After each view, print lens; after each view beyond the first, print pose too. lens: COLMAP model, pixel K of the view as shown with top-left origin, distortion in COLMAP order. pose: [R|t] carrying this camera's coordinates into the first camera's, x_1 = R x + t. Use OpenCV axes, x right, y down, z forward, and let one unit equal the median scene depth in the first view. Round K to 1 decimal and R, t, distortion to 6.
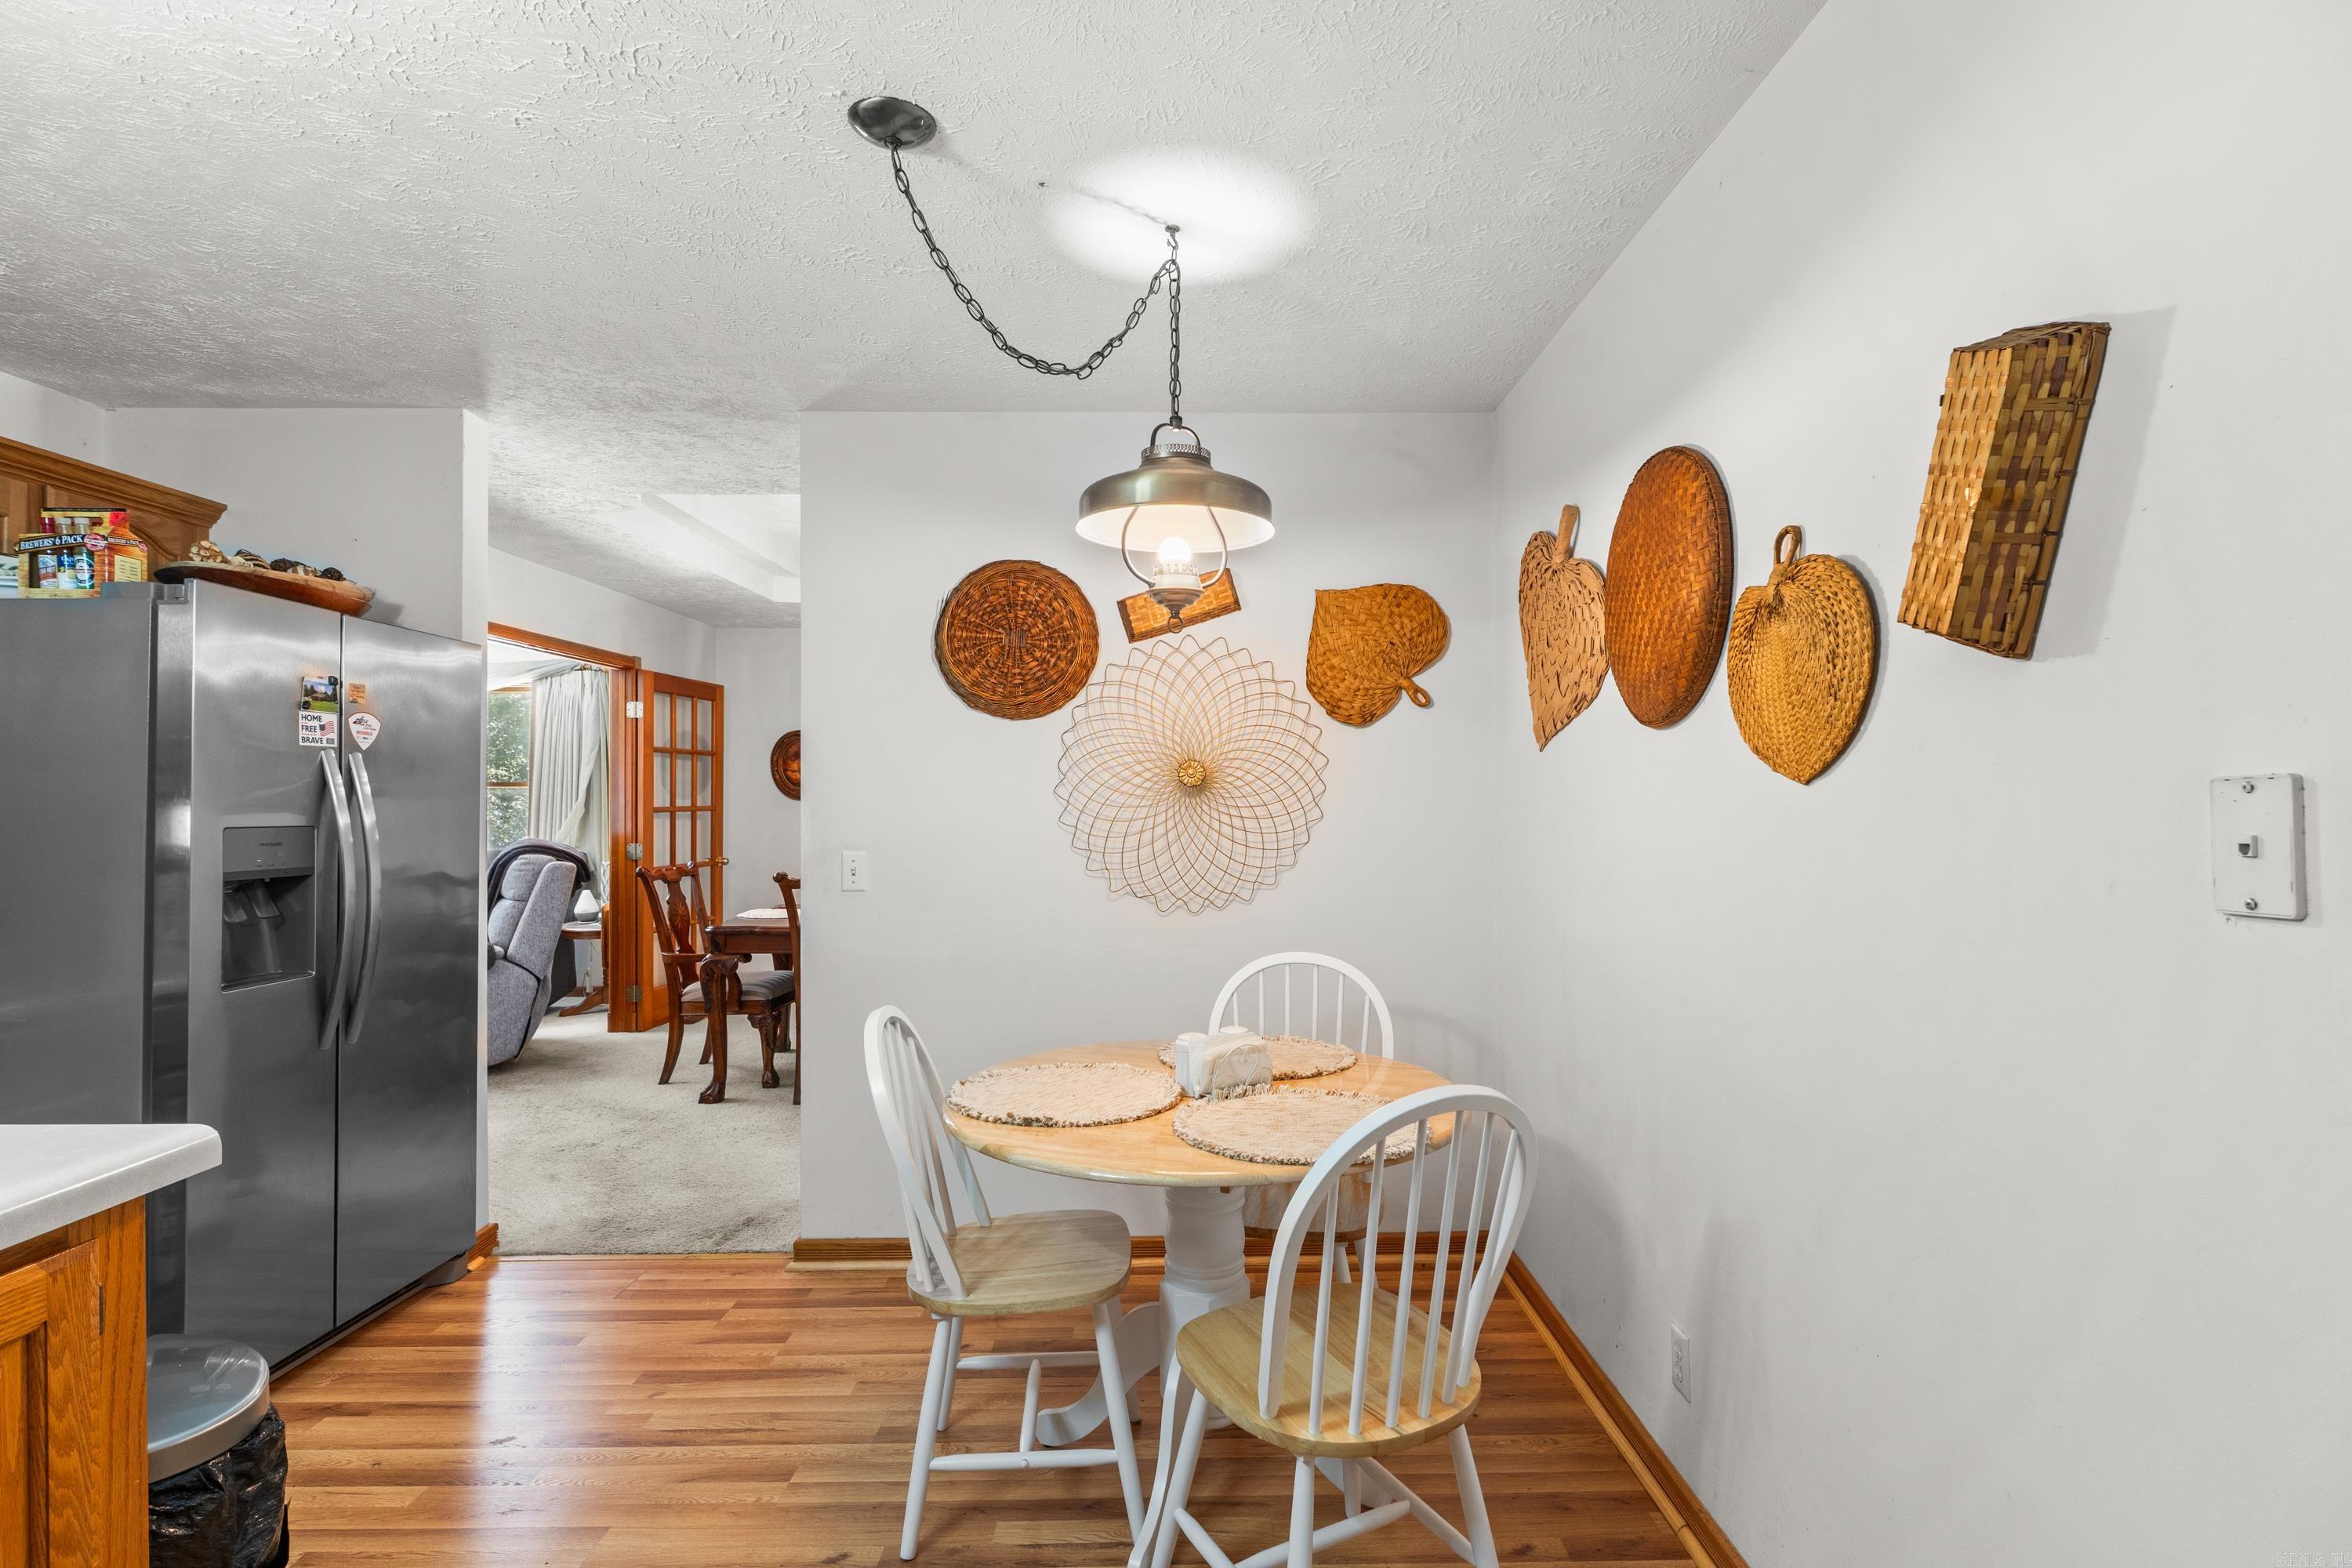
lens RADIAL K [[1123.8, 0, 1186.9], [0, 1123.8, 785.5], [0, 0, 1]] dist [-0.004026, 0.000280]
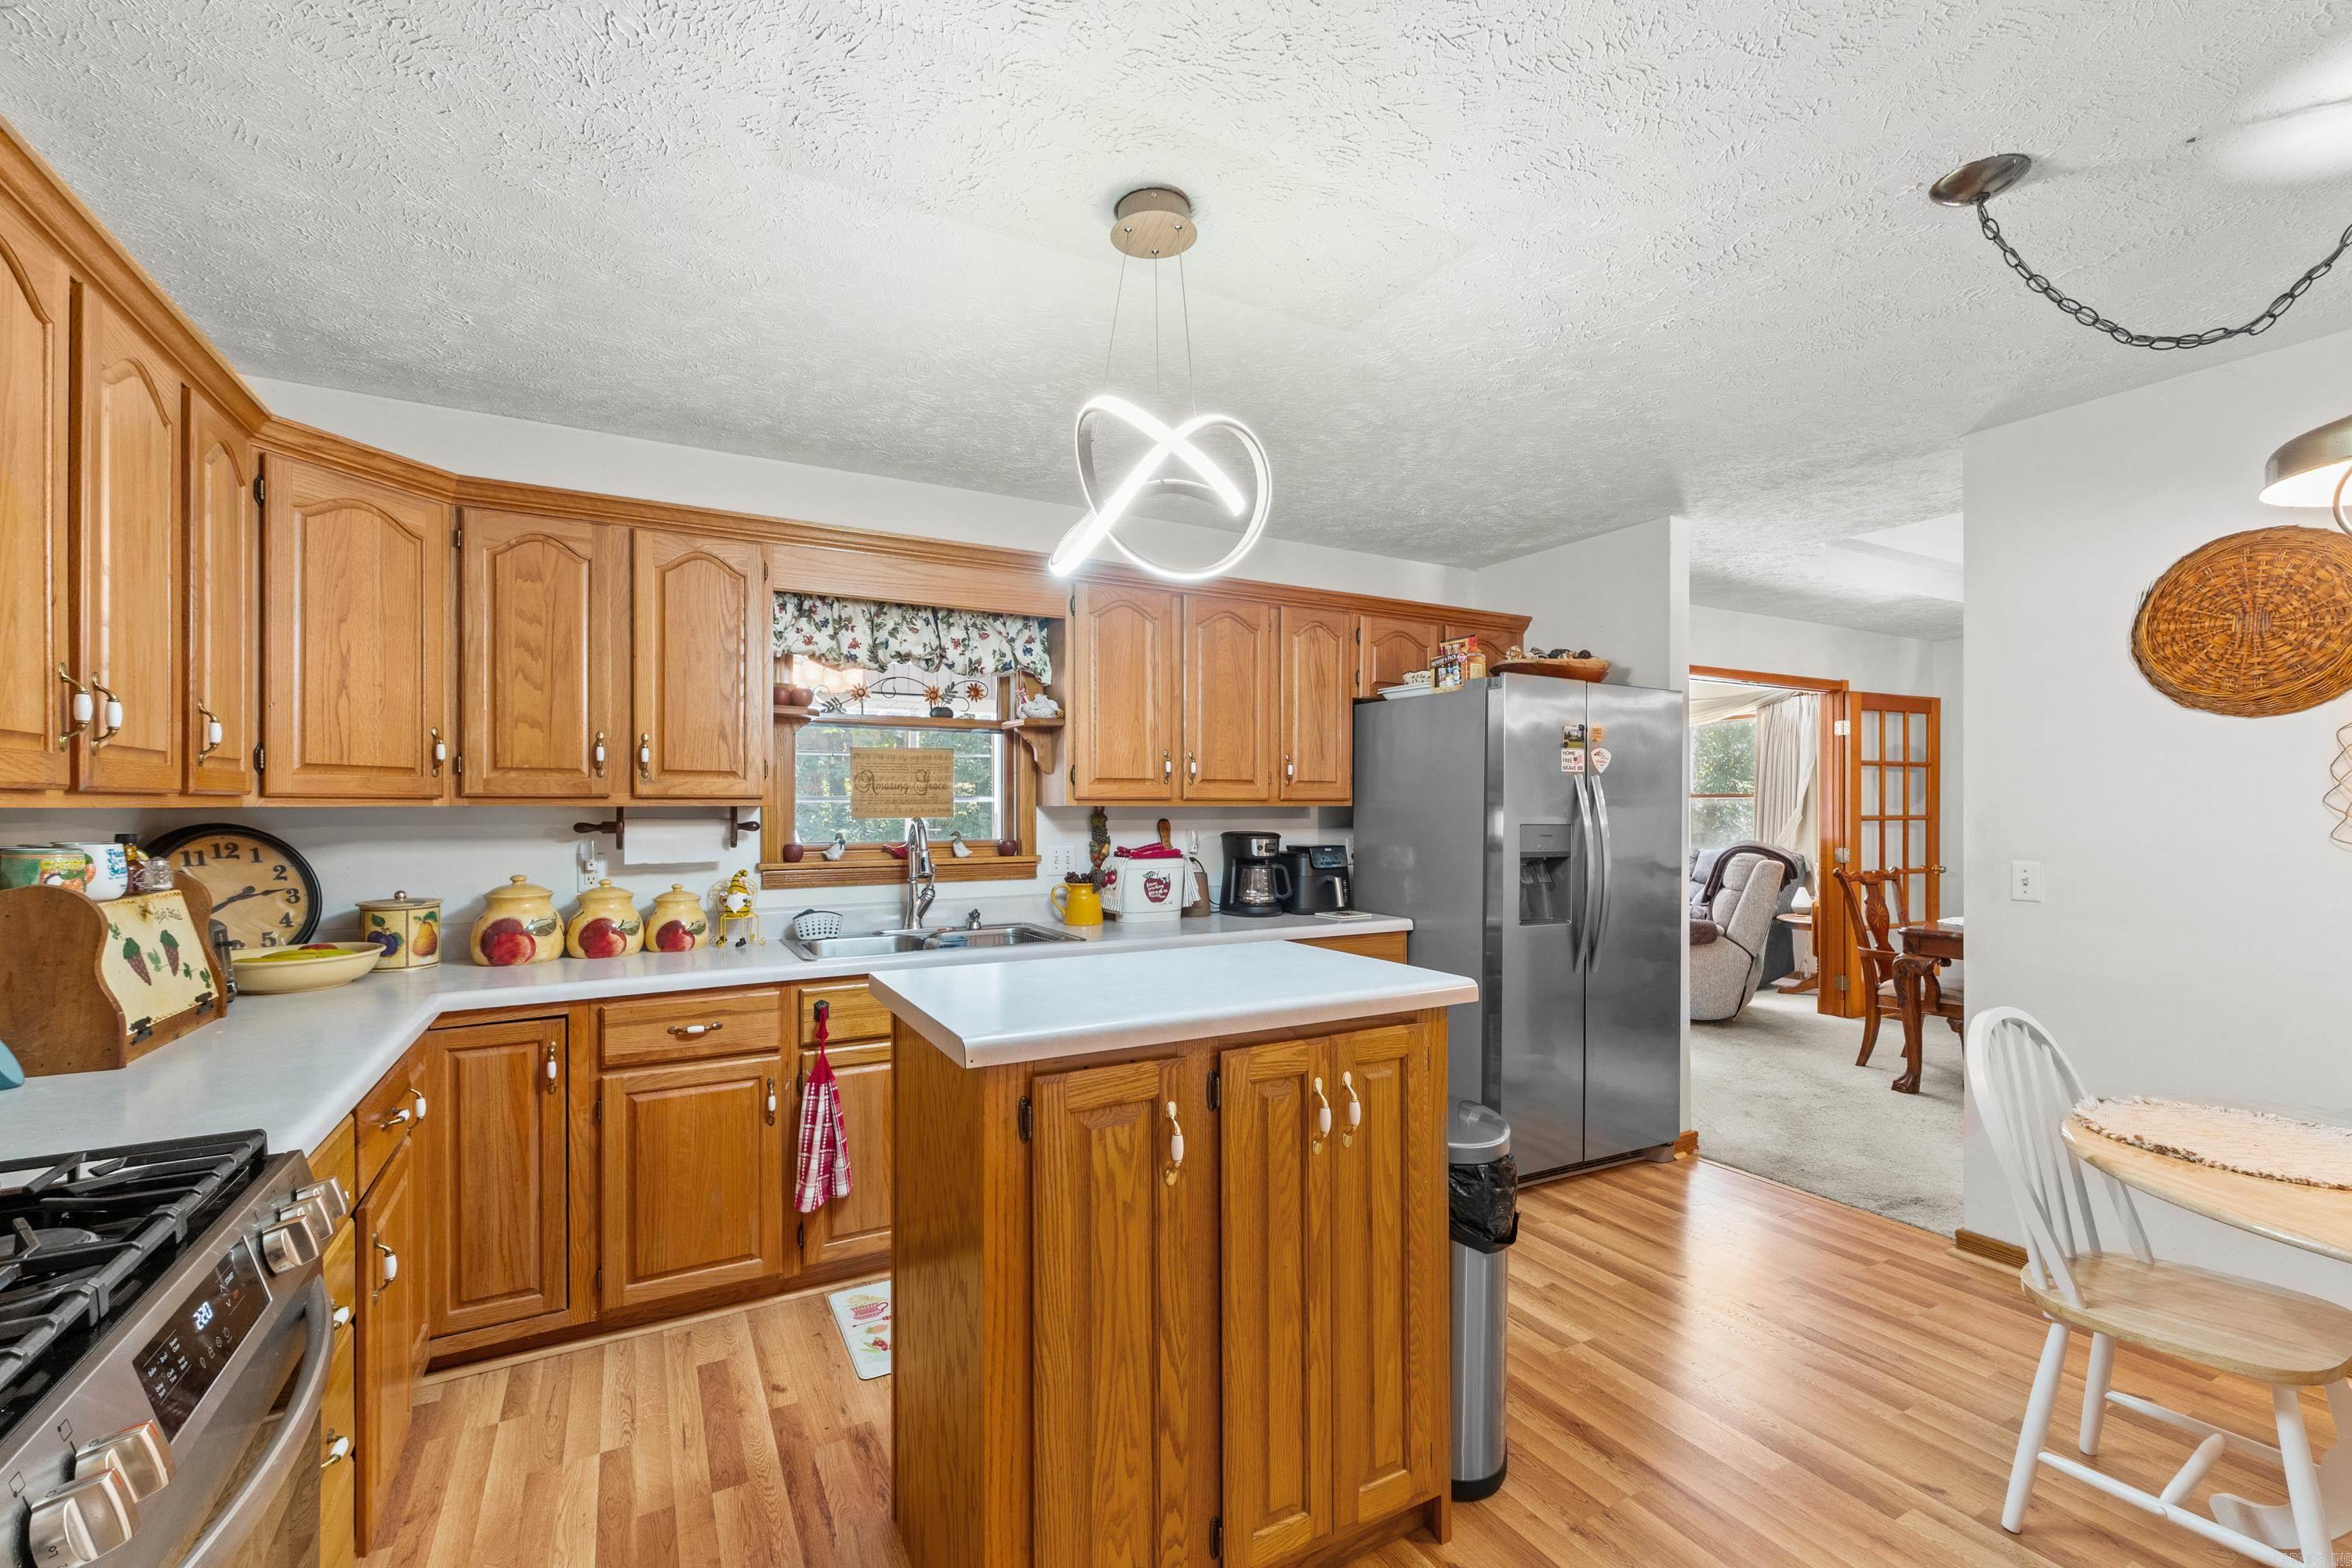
lens RADIAL K [[987.1, 0, 1192.0], [0, 987.1, 803.4], [0, 0, 1]] dist [0.001801, -0.000776]
pose [[0.478001, 0.000670, -0.878359, 0.130160], [0.005735, 0.999976, 0.003884, -0.000500], [0.878341, -0.006894, 0.477985, -0.074576]]
